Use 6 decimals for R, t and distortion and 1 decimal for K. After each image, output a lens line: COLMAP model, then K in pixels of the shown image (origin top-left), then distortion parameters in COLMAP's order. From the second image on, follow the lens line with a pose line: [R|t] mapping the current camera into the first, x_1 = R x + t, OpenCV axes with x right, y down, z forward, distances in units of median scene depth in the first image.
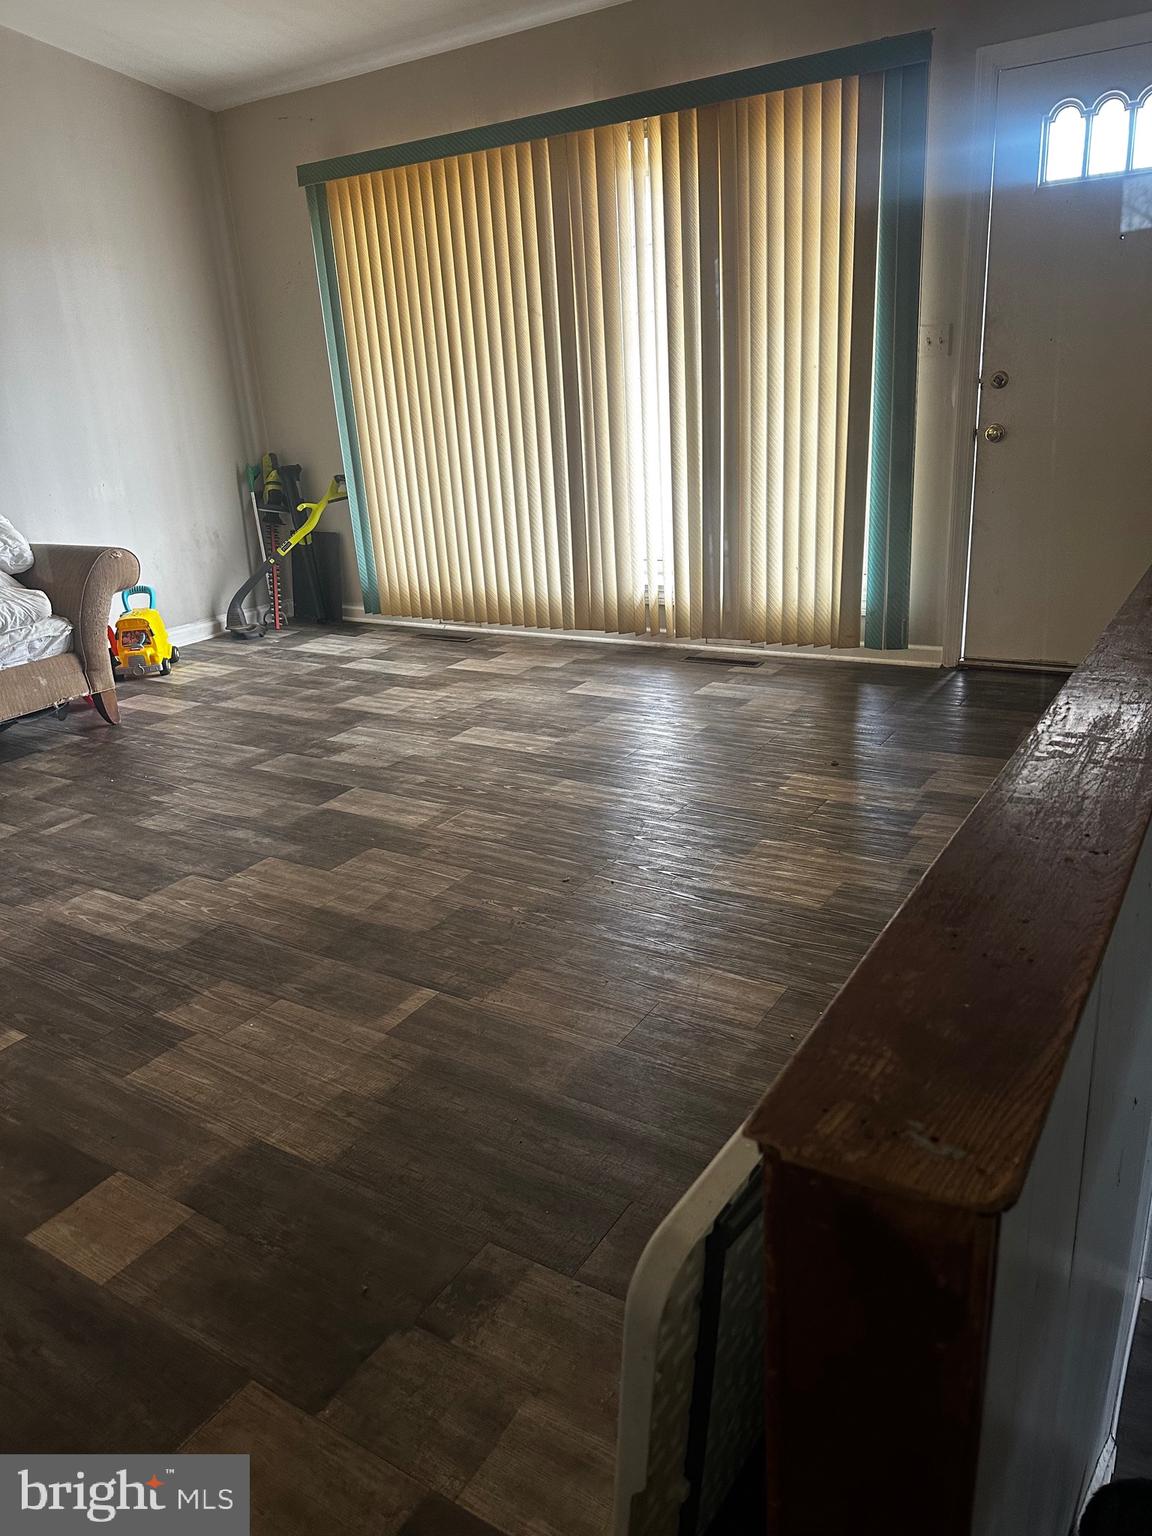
lens RADIAL K [[1073.0, 0, 578.2], [0, 1073.0, 760.8], [0, 0, 1]] dist [0.124387, -0.193018]
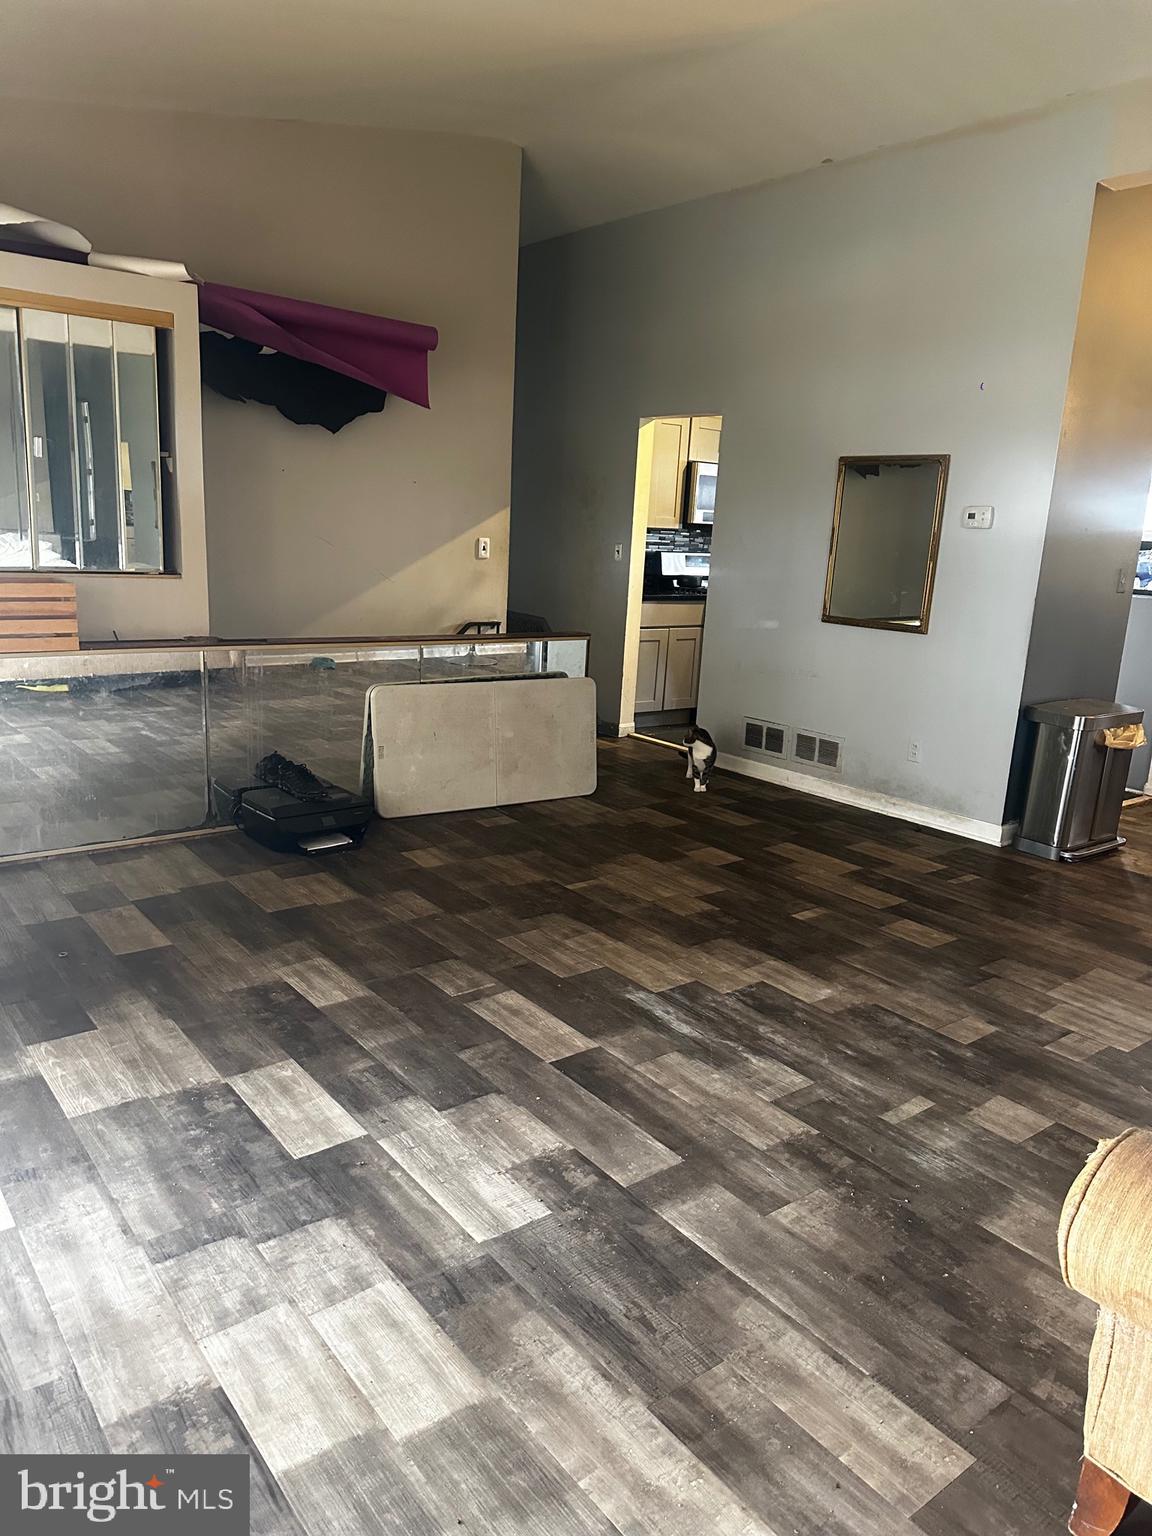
lens RADIAL K [[1054.1, 0, 566.0], [0, 1054.1, 783.0], [0, 0, 1]] dist [0.164005, -0.319041]
pose [[-0.939062, -0.070871, 0.336362, -0.480489], [0.117405, 0.853547, 0.507616, -0.554781], [-0.323076, 0.516173, -0.793213, 1.561970]]
